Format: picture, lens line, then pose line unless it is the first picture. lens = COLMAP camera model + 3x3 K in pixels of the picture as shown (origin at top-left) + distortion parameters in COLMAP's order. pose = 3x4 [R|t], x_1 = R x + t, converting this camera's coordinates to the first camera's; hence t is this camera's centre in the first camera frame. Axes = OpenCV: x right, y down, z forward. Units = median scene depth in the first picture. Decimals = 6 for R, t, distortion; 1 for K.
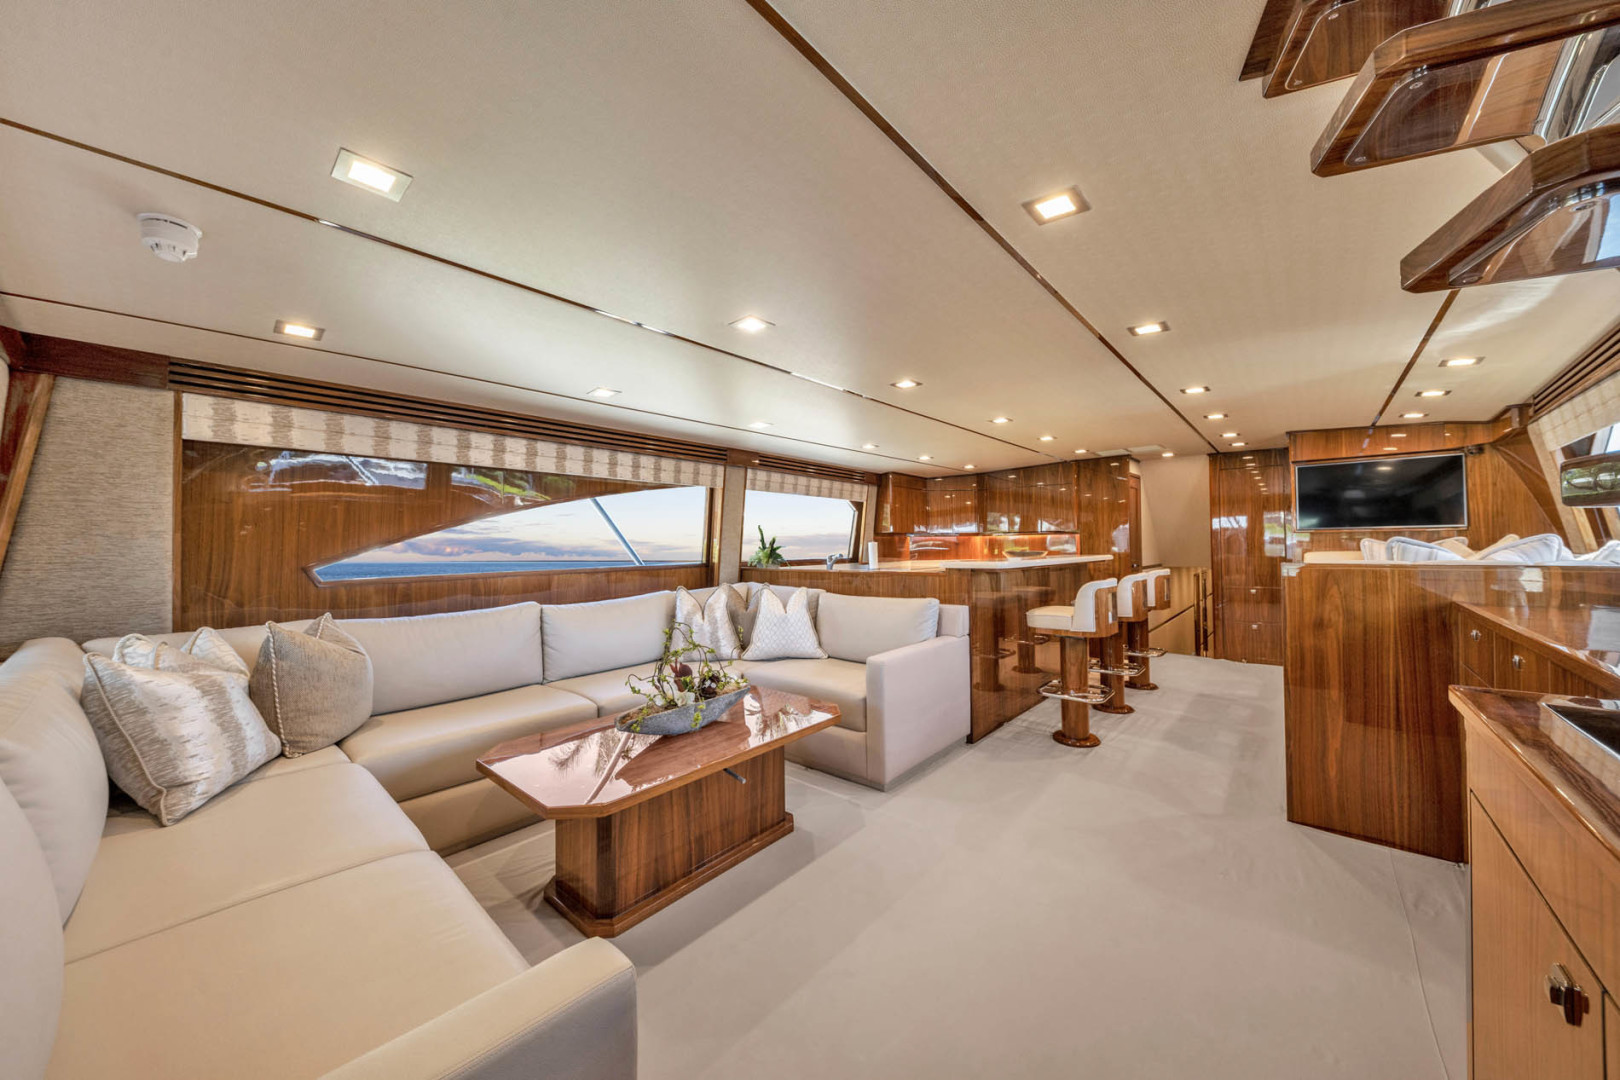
lens RADIAL K [[575.9, 0, 807.1], [0, 575.9, 538.7], [0, 0, 1]] dist [0.001572, -0.000784]
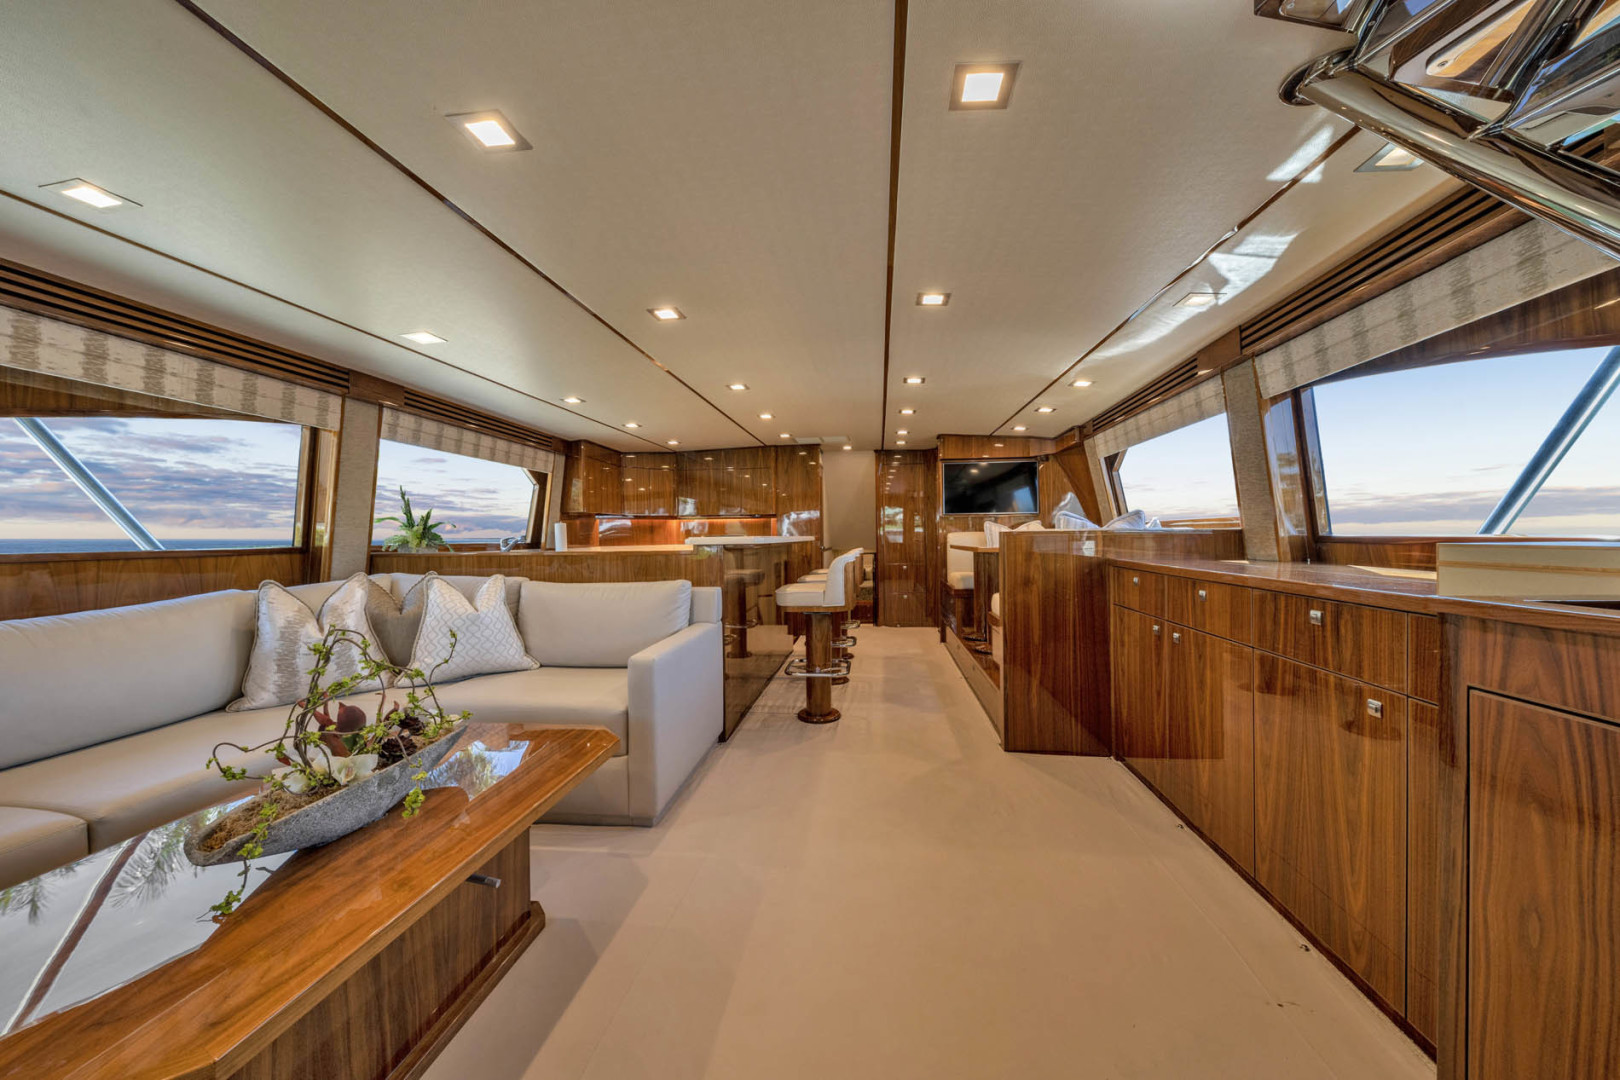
lens RADIAL K [[575.9, 0, 820.0], [0, 575.9, 541.0], [0, 0, 1]] dist [0.001572, -0.000784]
pose [[0.815381, -0.003583, 0.578914, -0.097512], [-0.004522, 0.999911, 0.012557, 0.031630], [-0.578907, -0.012857, 0.815292, 0.177421]]
